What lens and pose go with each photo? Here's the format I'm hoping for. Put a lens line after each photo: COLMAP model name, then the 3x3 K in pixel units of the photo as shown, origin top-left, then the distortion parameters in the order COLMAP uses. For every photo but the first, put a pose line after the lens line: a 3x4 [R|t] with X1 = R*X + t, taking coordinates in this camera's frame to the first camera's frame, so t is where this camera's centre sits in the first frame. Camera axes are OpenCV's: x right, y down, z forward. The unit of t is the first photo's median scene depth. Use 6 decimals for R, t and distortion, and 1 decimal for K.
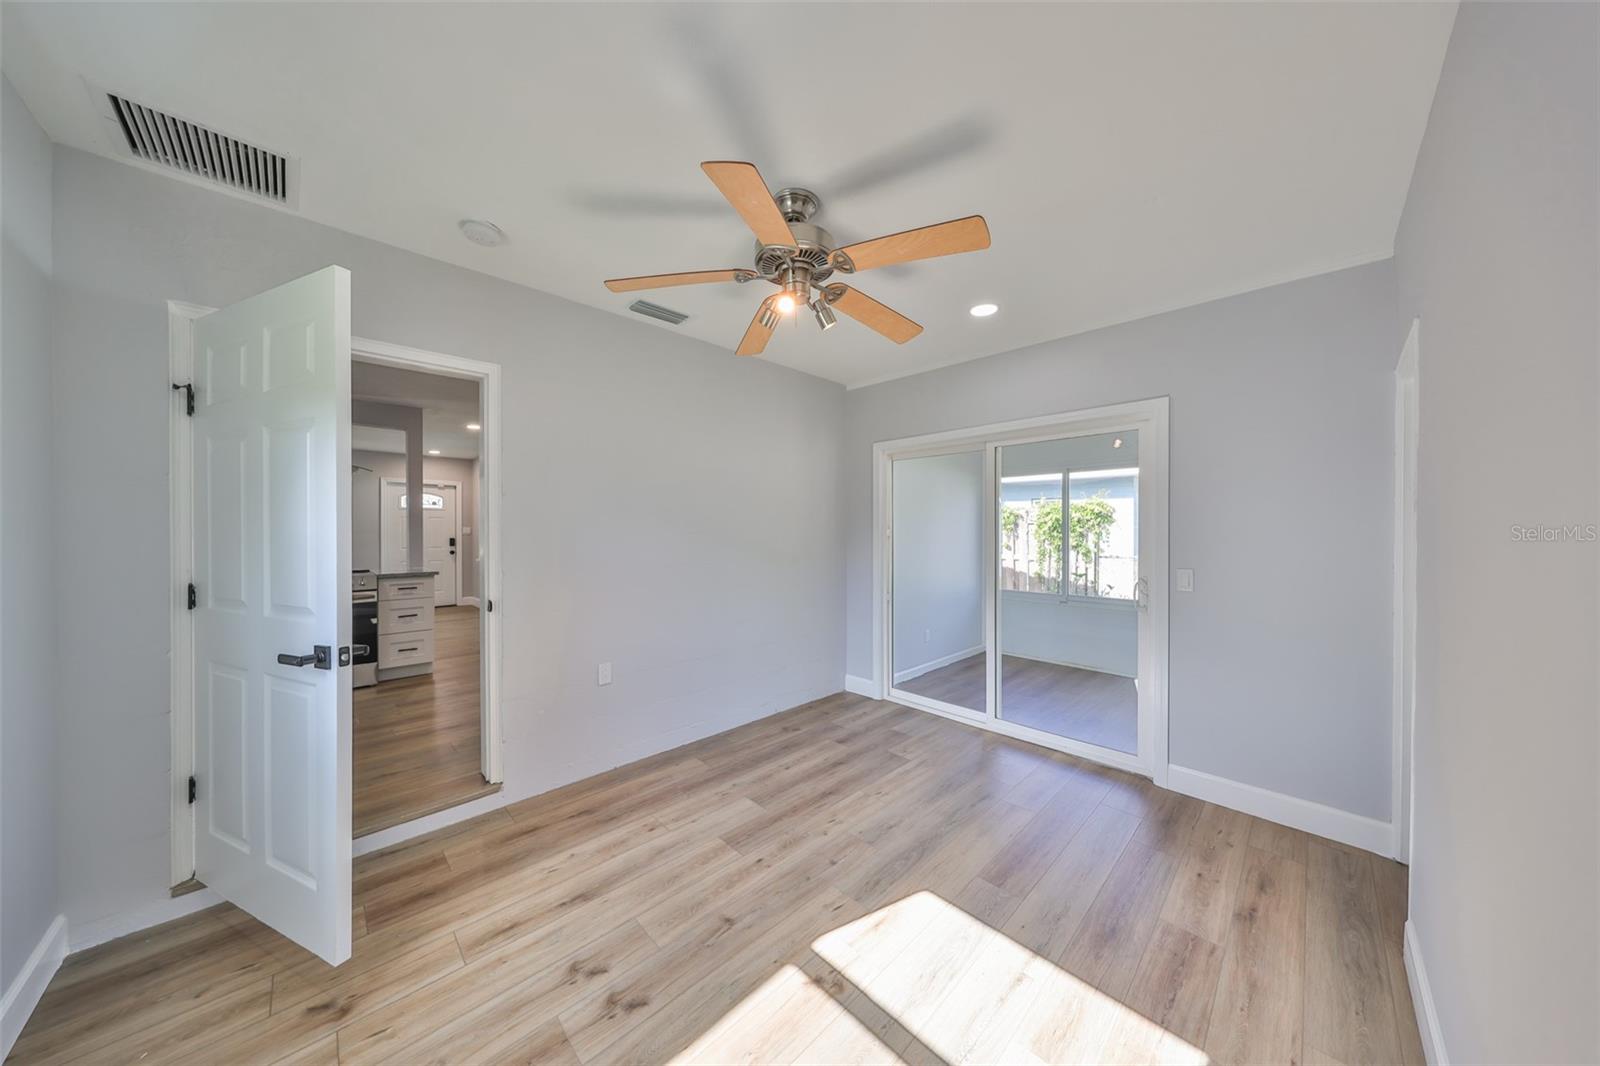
lens RADIAL K [[493.9, 0, 800.6], [0, 493.9, 533.9], [0, 0, 1]] dist [-0.000301, -0.000002]
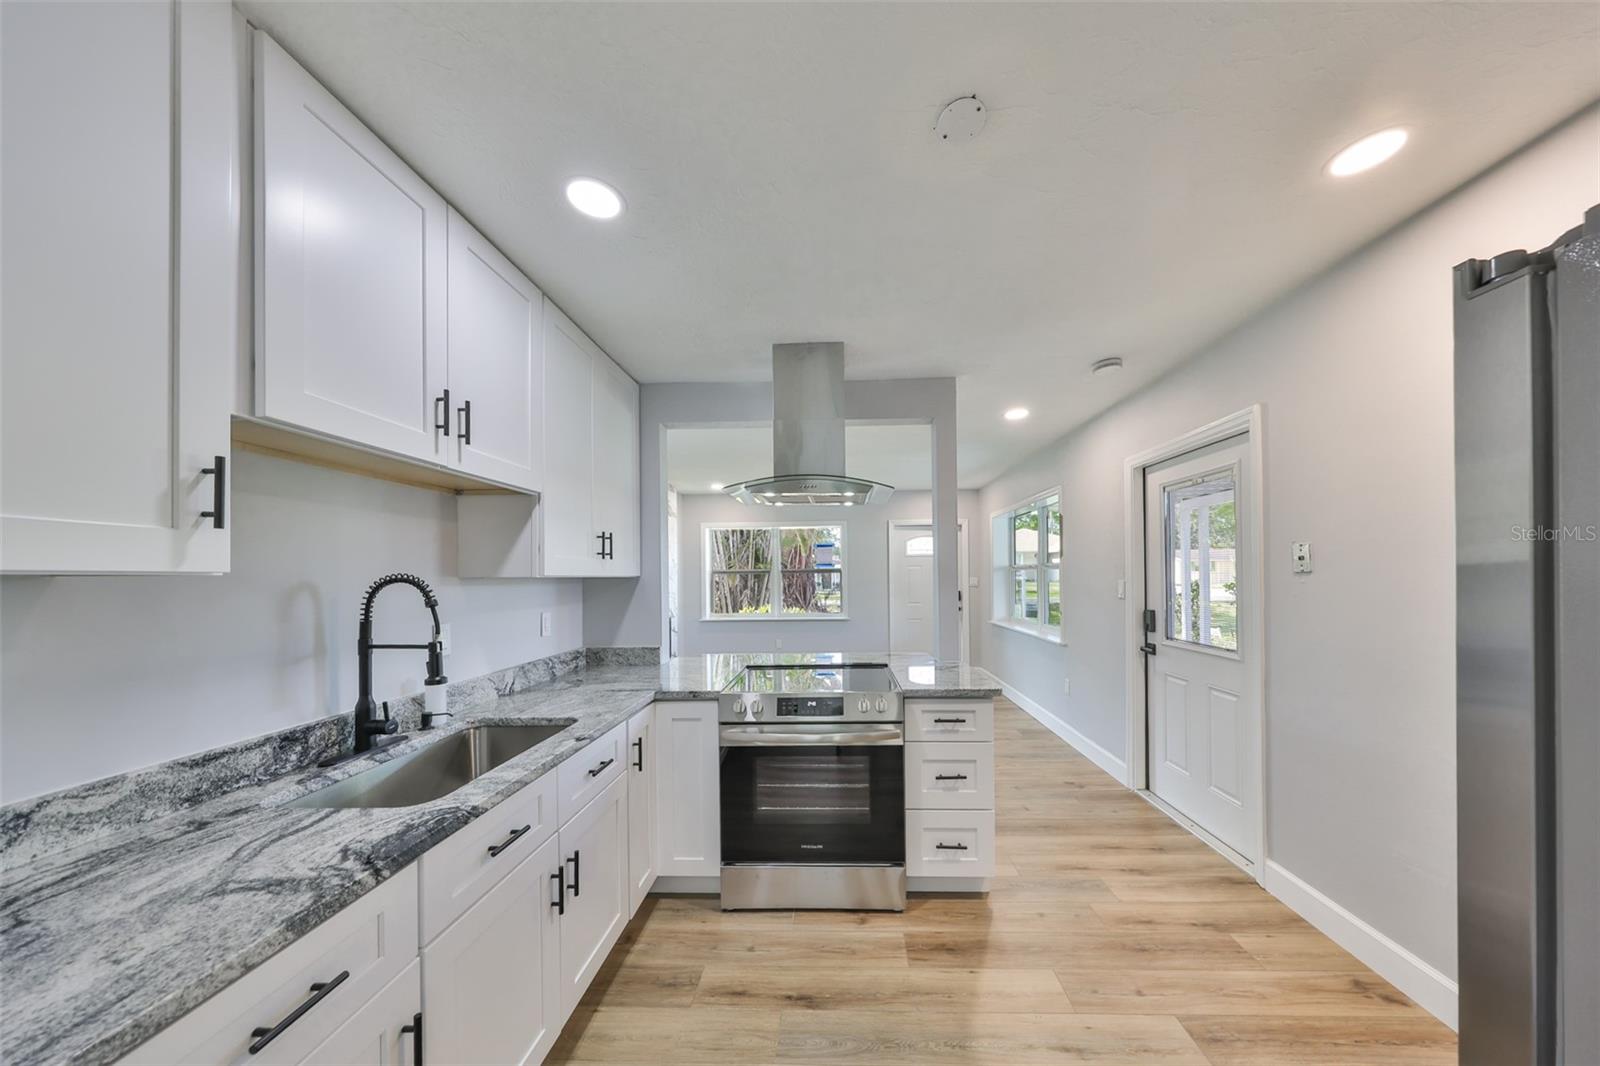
lens RADIAL K [[497.0, 0, 828.0], [0, 497.0, 573.4], [0, 0, 1]] dist [0.000172, 0.000008]
pose [[0.685600, -0.010475, -0.727903, -0.849186], [0.008722, 0.999943, -0.006175, -0.053900], [0.727927, -0.002115, 0.685652, 0.941557]]
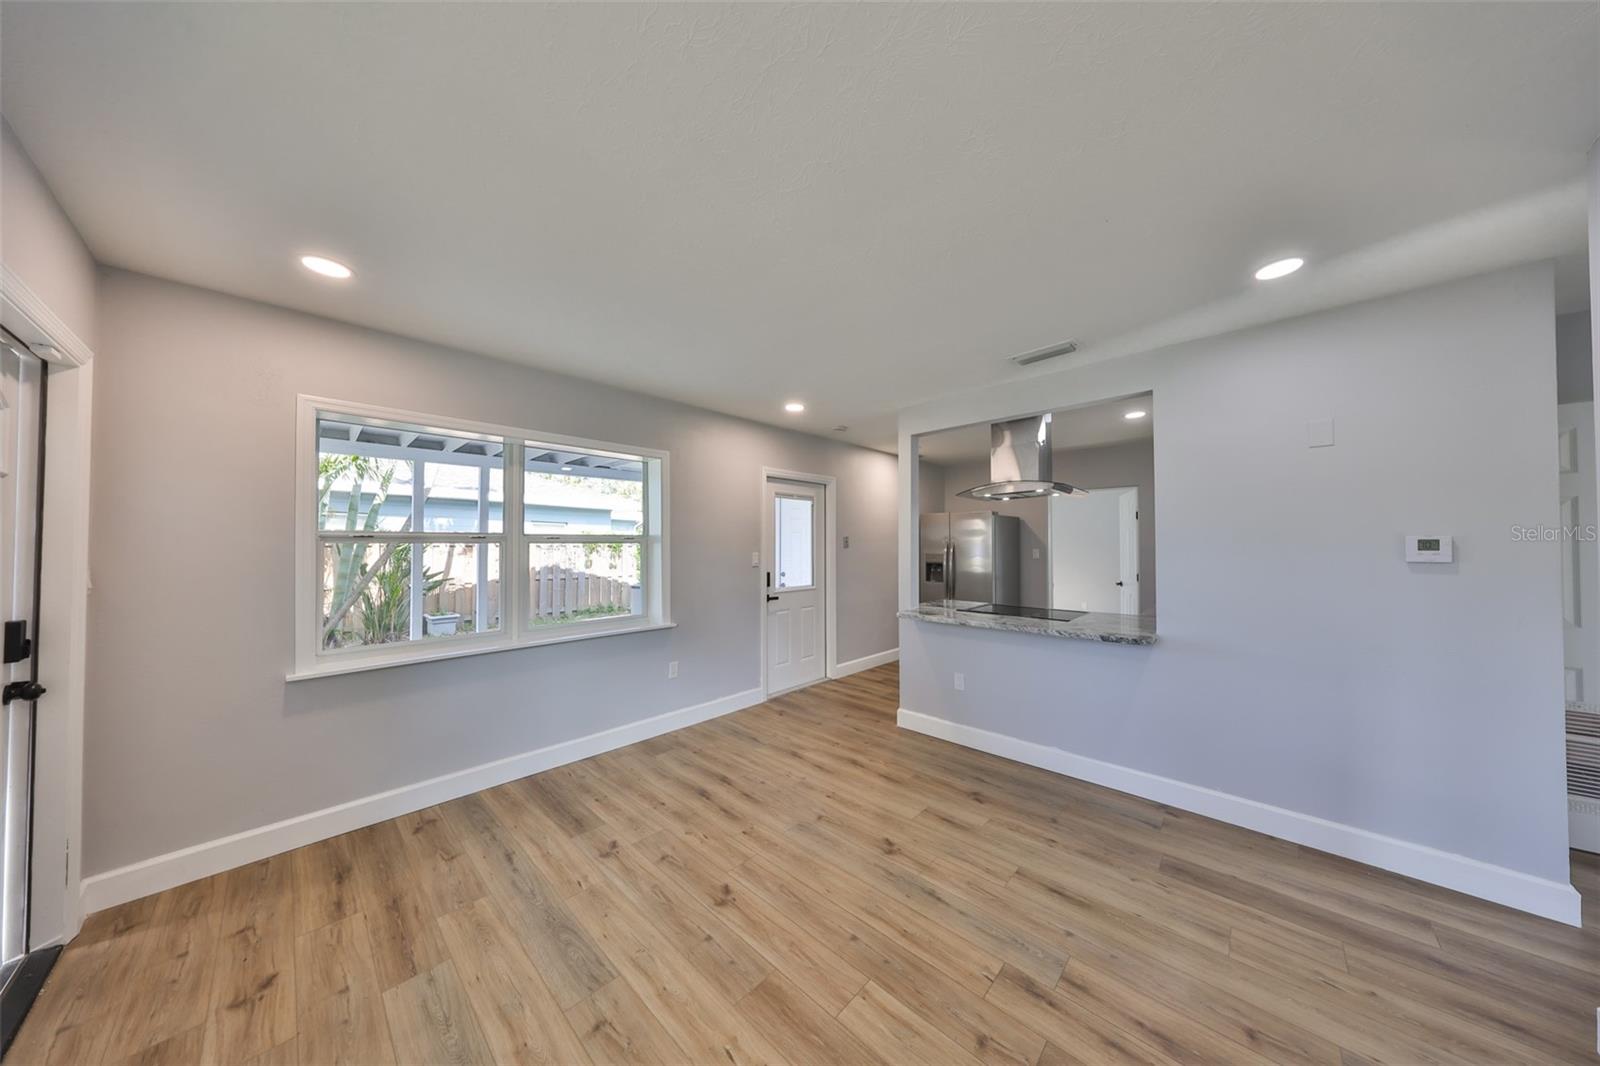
lens RADIAL K [[493.9, 0, 800.6], [0, 493.9, 533.9], [0, 0, 1]] dist [-0.000301, -0.000002]
pose [[-0.031204, 0.022432, 0.999261, -2.952920], [0.004490, 0.999741, -0.022303, -0.060127], [-0.999503, 0.003791, -0.031297, 2.246217]]
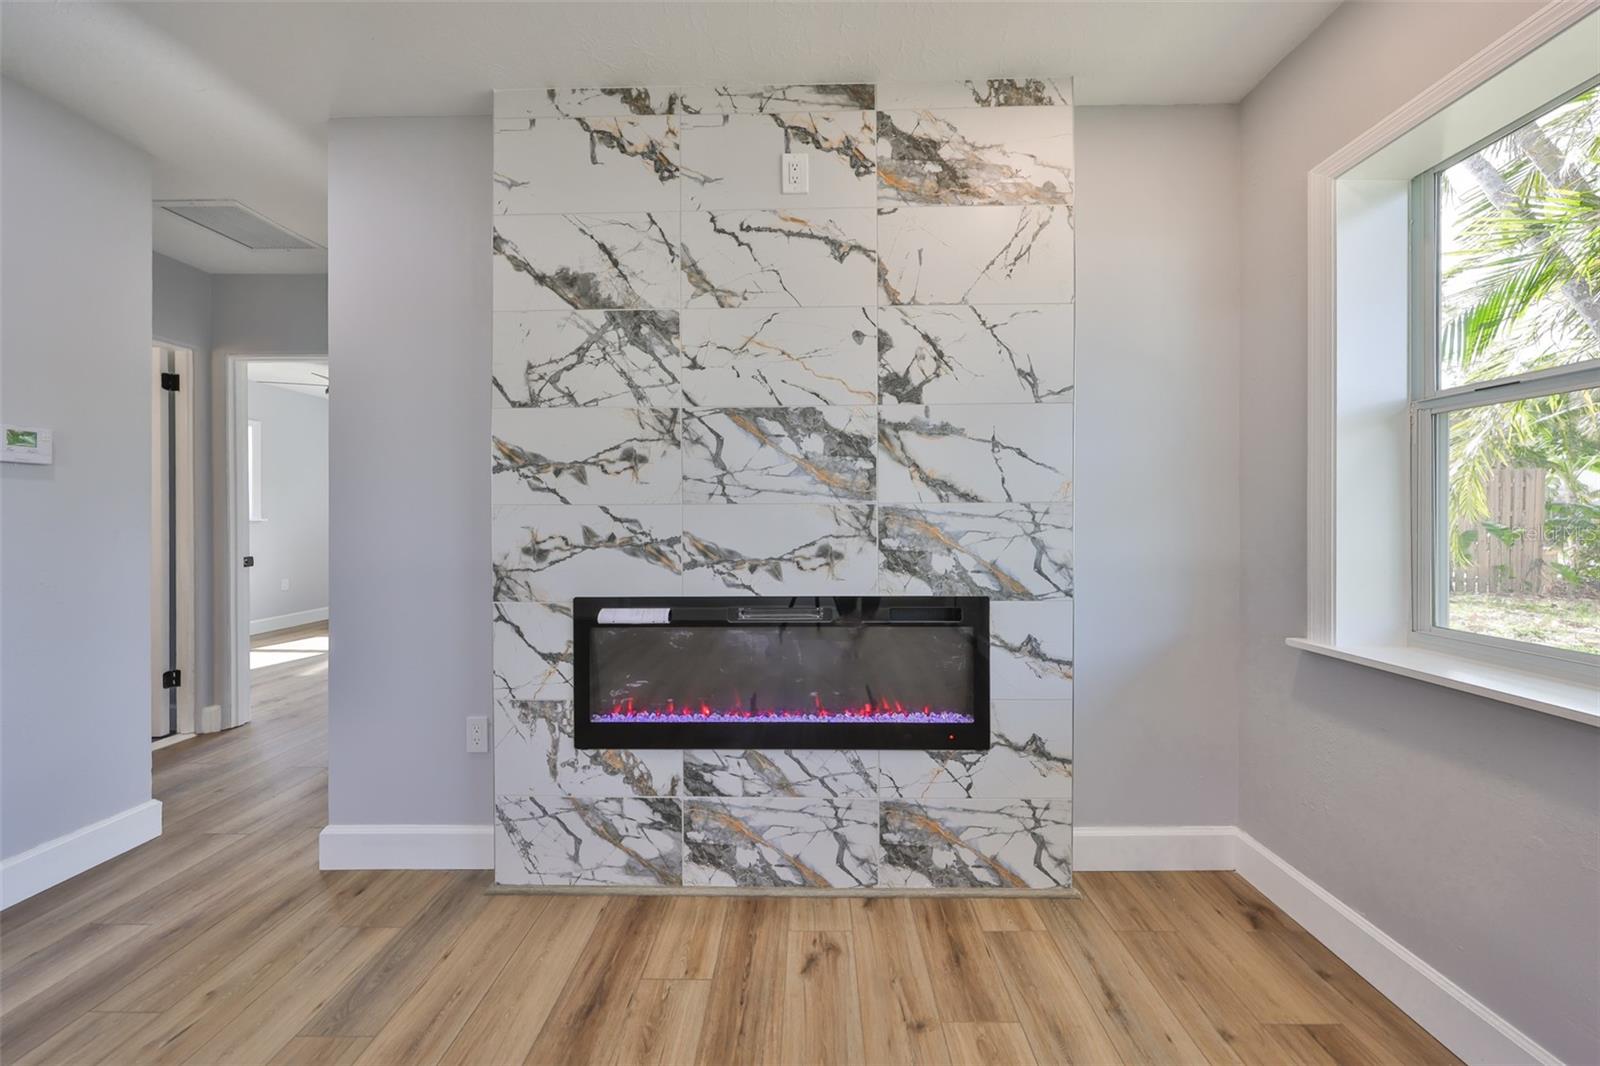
lens RADIAL K [[496.8, 0, 802.1], [0, 496.8, 523.4], [0, 0, 1]] dist [-0.000902, -0.000006]
pose [[-0.717228, -0.001897, -0.696836, -2.431388], [-0.004393, 0.999989, 0.001798, 0.040909], [0.696825, 0.004351, -0.717228, 2.262674]]
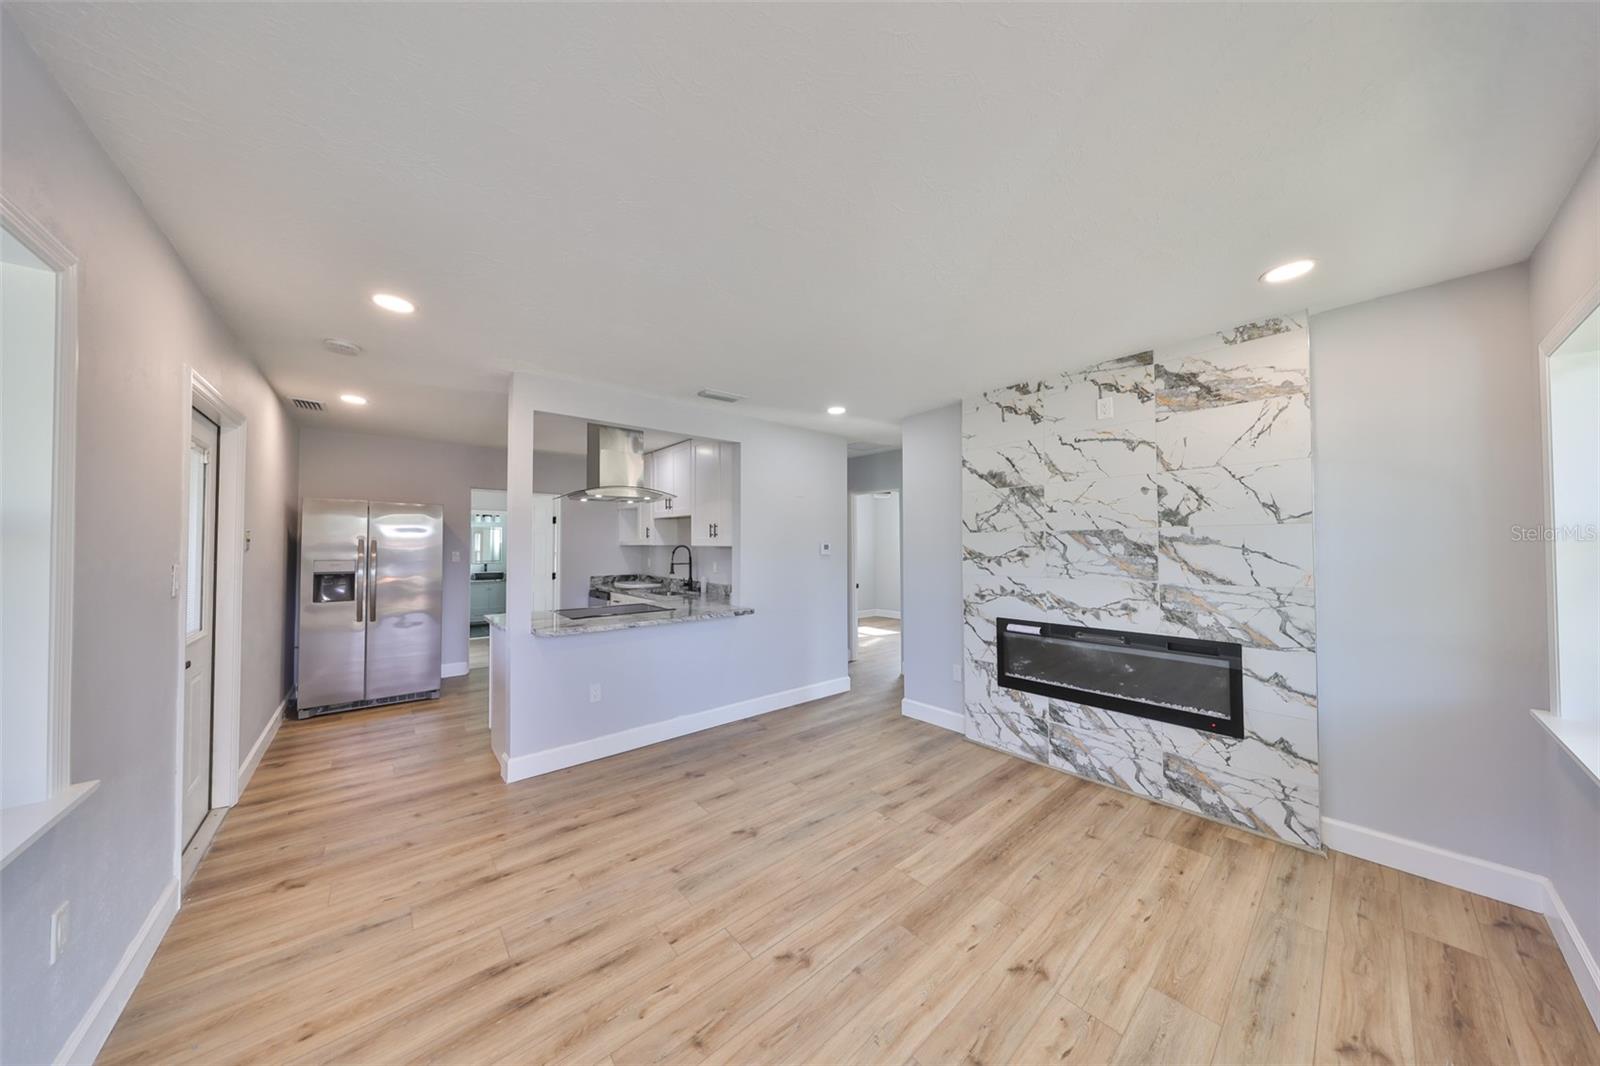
lens RADIAL K [[492.5, 0, 805.4], [0, 492.5, 536.5], [0, 0, 1]] dist [-0.001039, 0.000225]
pose [[-0.997572, 0.001716, 0.069619, -2.231182], [0.000679, 0.999889, -0.014917, -0.065483], [-0.069637, -0.014834, -0.997462, 3.000333]]
